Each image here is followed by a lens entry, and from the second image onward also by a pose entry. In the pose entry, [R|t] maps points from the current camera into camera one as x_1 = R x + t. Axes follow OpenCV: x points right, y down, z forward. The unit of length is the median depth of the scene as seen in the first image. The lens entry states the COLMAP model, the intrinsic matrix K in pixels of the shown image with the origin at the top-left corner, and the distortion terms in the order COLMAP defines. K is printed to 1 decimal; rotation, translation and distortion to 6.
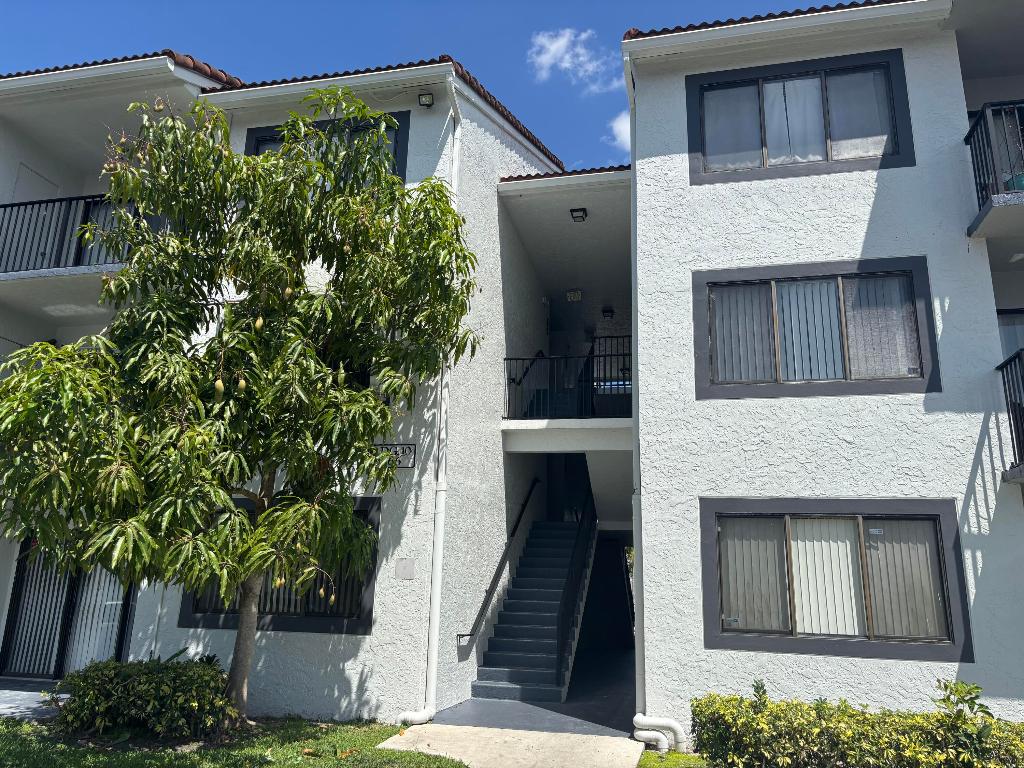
lens RADIAL K [[781.5, 0, 512.4], [0, 781.5, 379.5], [0, 0, 1]] dist [0.015719, 0.005249]
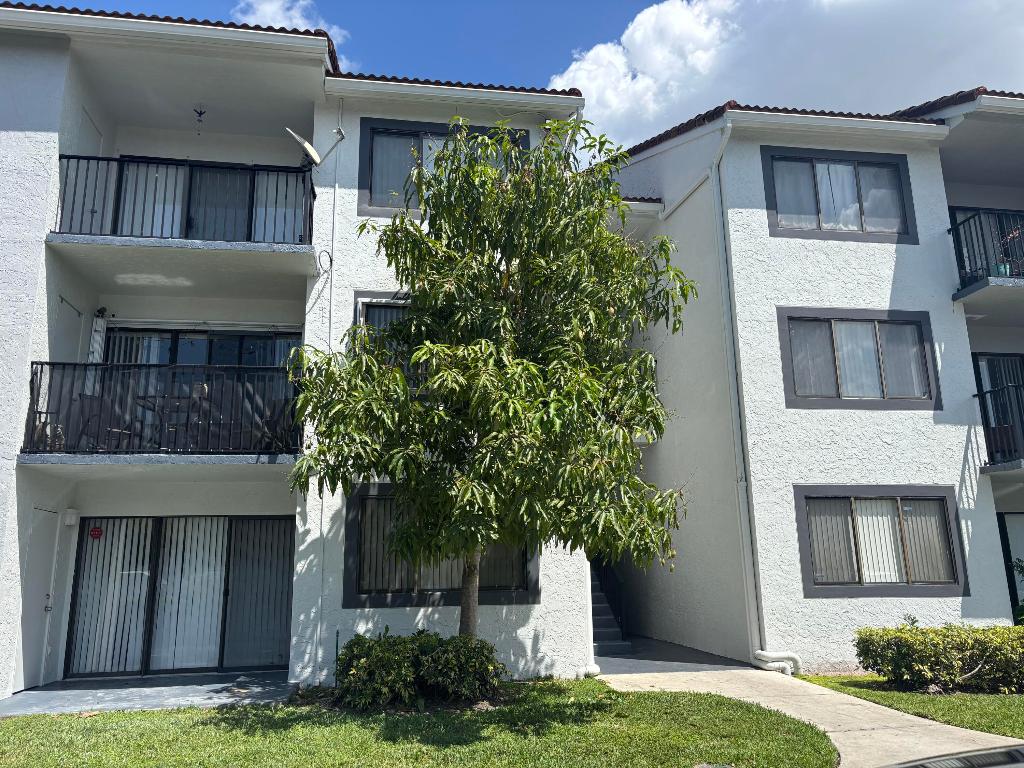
lens RADIAL K [[781.5, 0, 507.9], [0, 781.5, 386.5], [0, 0, 1]] dist [0.015719, 0.005249]
pose [[0.927025, 0.045829, 0.372189, -0.680304], [-0.059136, 0.997951, 0.024412, -0.014444], [-0.370308, -0.044641, 0.927836, -0.024778]]
